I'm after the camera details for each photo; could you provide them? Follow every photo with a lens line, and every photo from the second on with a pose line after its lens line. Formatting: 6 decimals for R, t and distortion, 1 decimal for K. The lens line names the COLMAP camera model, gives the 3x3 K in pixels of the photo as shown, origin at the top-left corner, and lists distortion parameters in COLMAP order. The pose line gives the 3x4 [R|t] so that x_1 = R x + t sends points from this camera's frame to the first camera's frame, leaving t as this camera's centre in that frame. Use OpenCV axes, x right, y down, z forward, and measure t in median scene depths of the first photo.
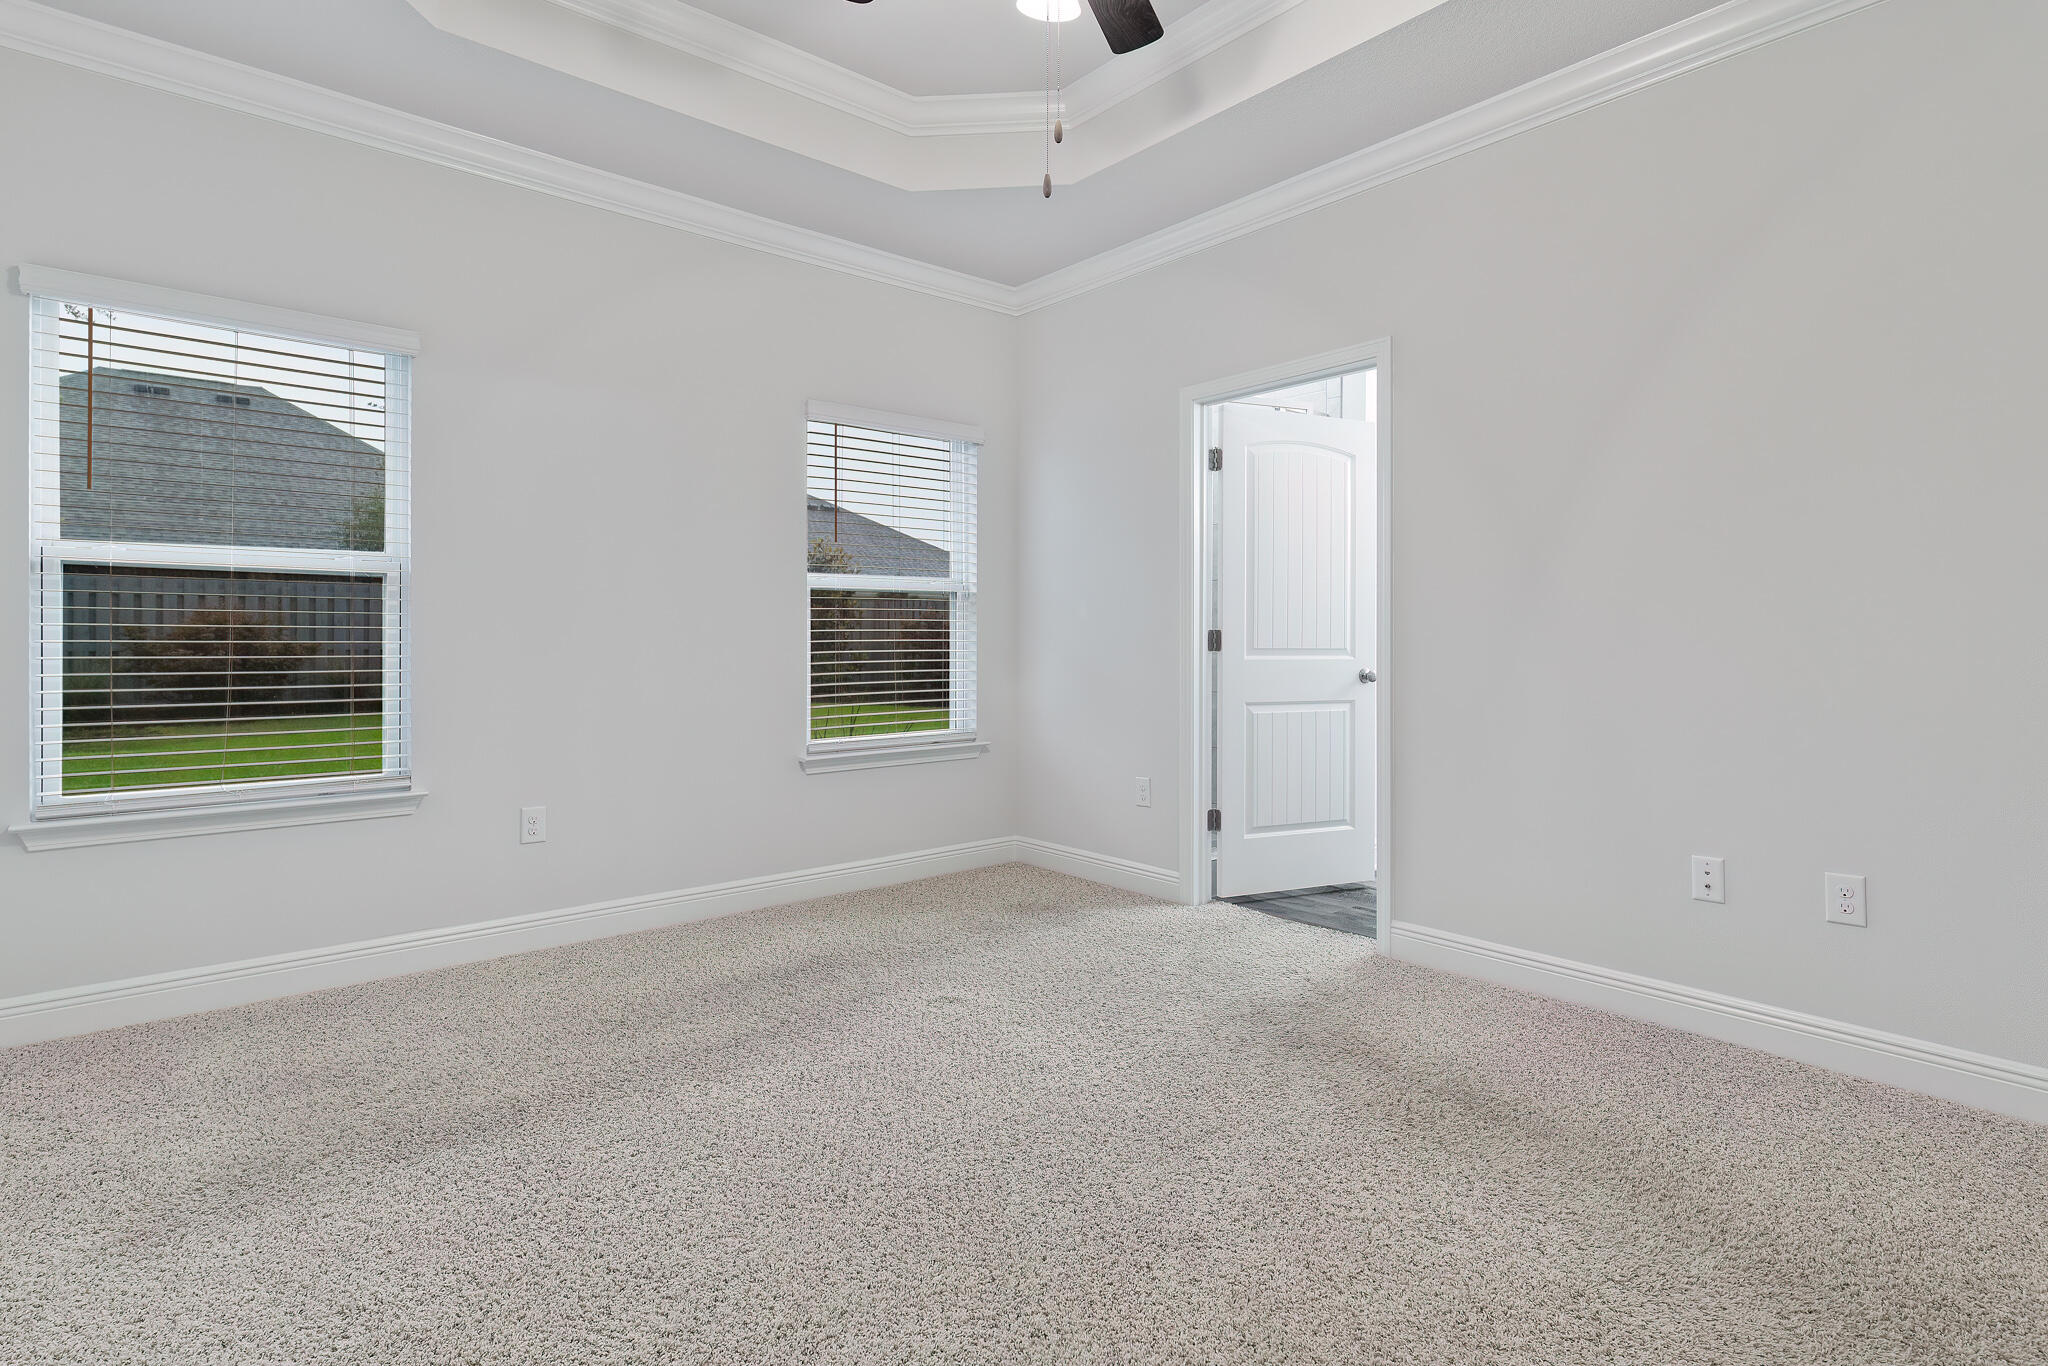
lens RADIAL K [[1032.3, 0, 1017.1], [0, 1032.3, 647.3], [0, 0, 1]] dist [-0.001083, -0.000605]
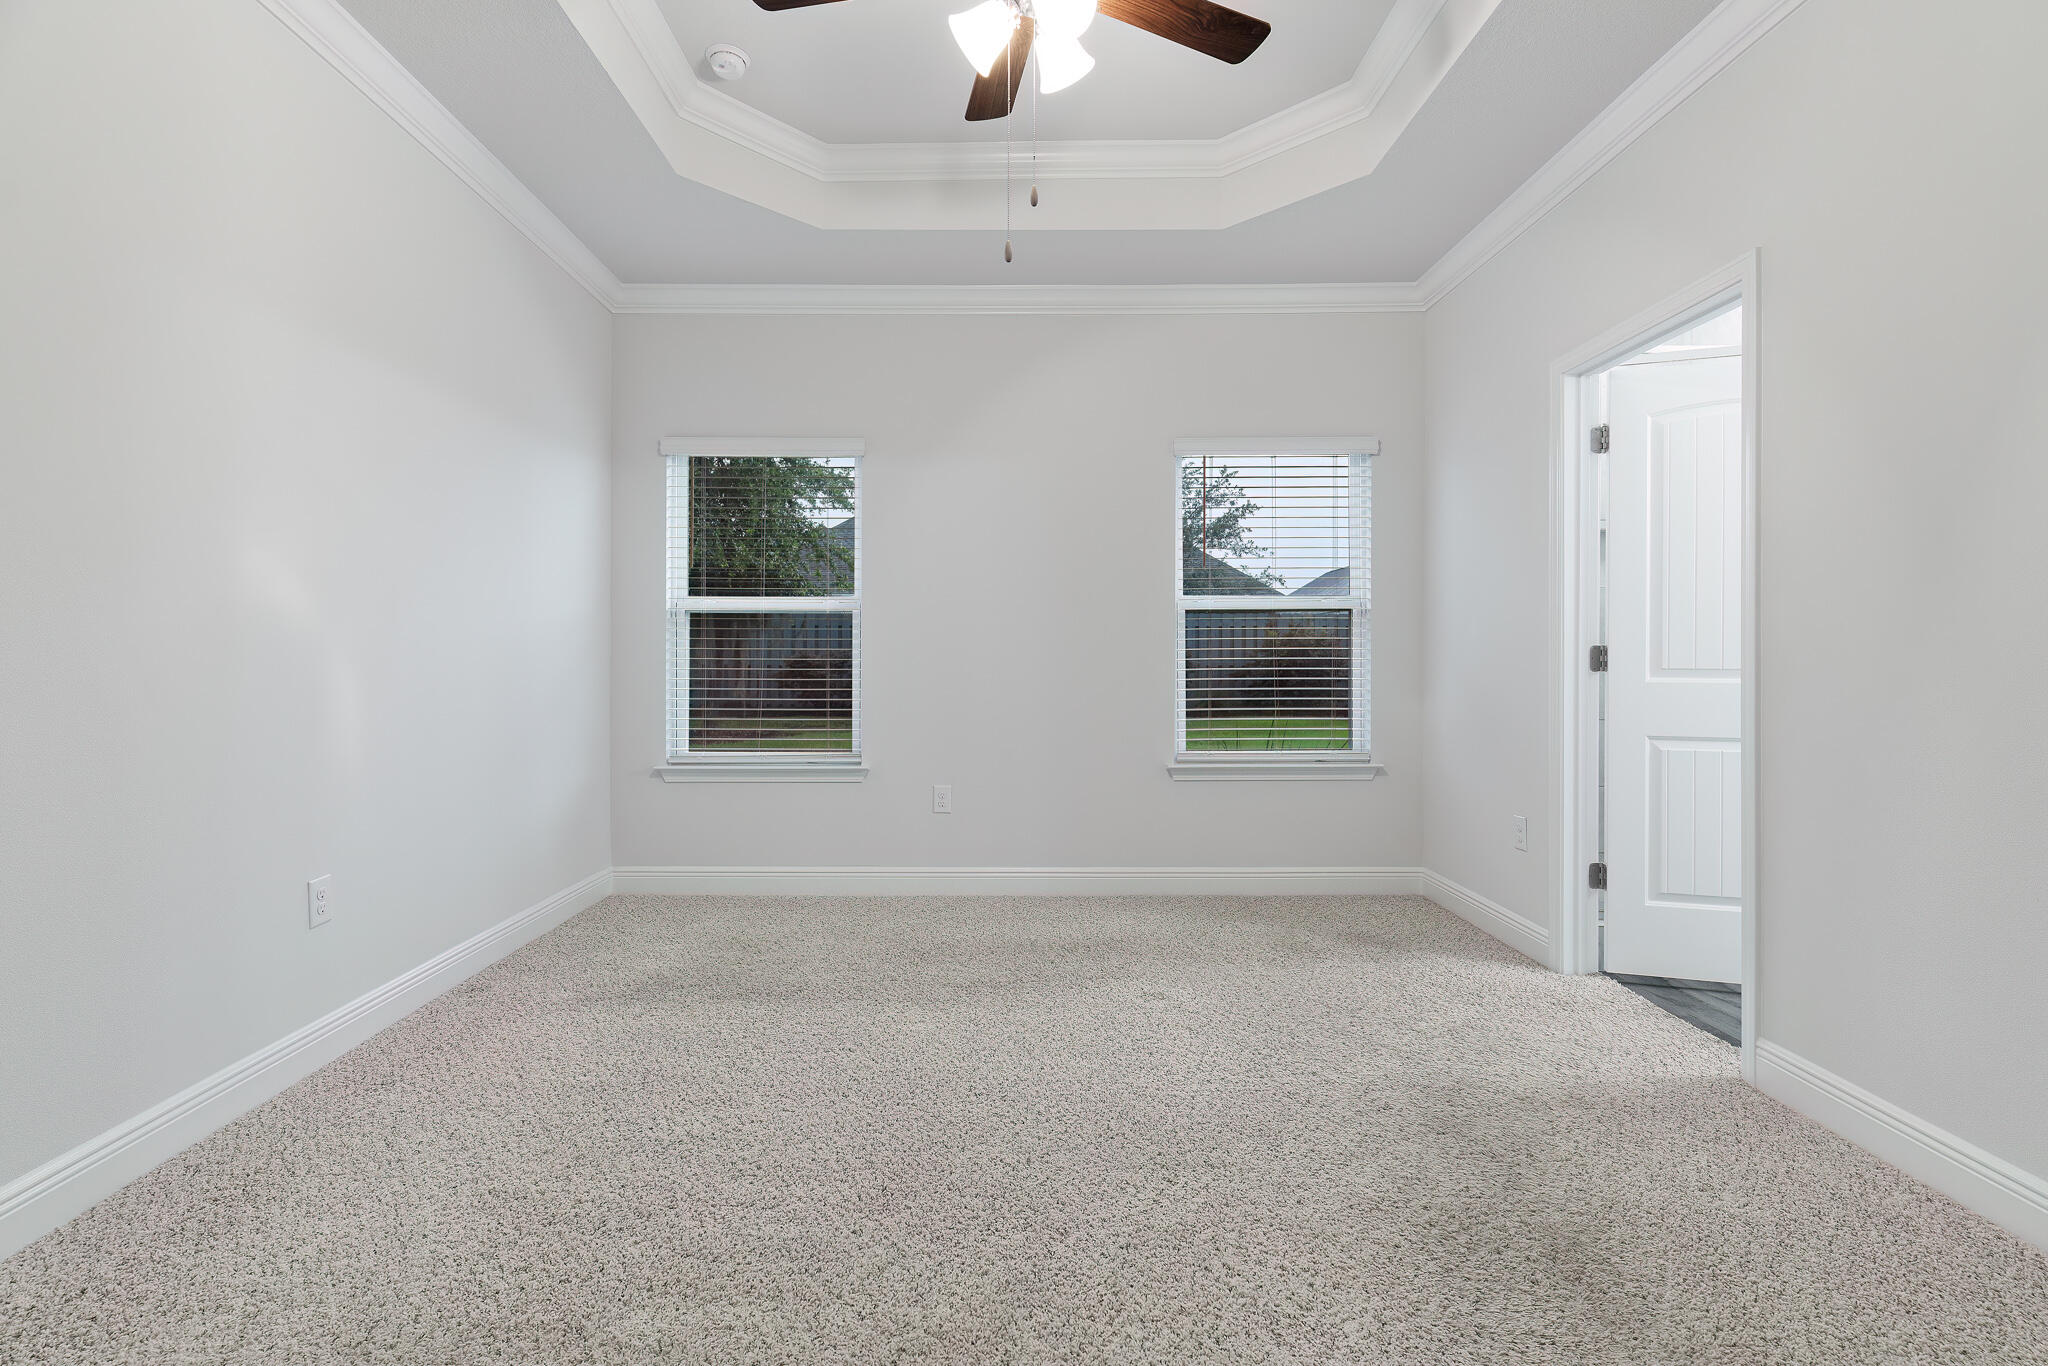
lens RADIAL K [[994.8, 0, 1021.9], [0, 994.8, 658.1], [0, 0, 1]] dist [0.000473, 0.000428]
pose [[0.753433, 0.000136, -0.657525, 0.375056], [-0.004863, 0.999974, -0.005366, -0.000381], [0.657507, 0.007241, 0.753414, 0.098743]]
